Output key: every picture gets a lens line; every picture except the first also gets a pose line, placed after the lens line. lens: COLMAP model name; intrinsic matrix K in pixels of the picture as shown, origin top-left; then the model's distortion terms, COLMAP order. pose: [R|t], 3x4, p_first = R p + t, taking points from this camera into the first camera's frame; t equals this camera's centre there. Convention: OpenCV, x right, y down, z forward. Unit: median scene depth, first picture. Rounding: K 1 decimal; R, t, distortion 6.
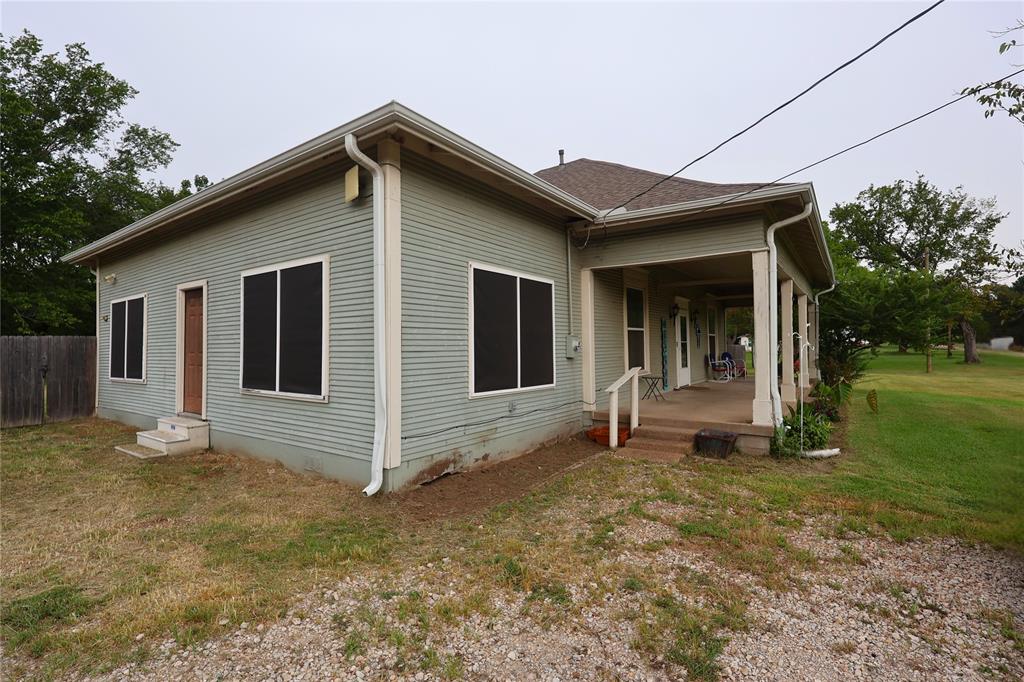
lens RADIAL K [[472.2, 0, 508.5], [0, 472.2, 341.1], [0, 0, 1]] dist [0.002599, -0.000590]
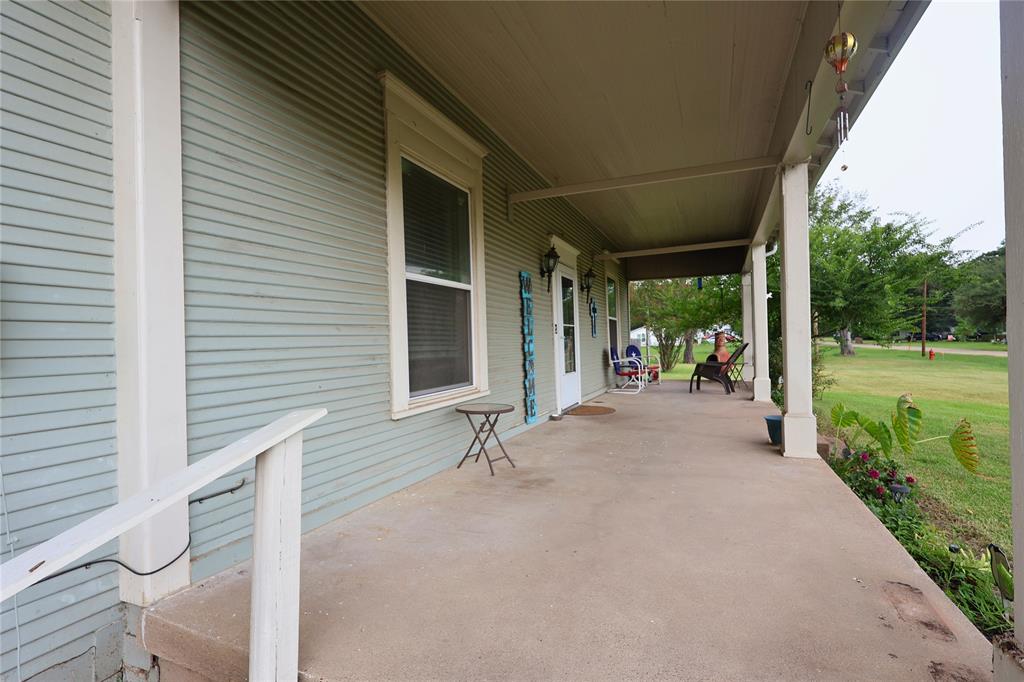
lens RADIAL K [[472.2, 0, 514.2], [0, 472.2, 342.3], [0, 0, 1]] dist [0.002599, -0.000590]
pose [[0.975413, -0.009308, 0.220187, 0.190301], [0.007934, 0.999943, 0.007124, 0.016761], [-0.220240, -0.005202, 0.975432, 0.484365]]
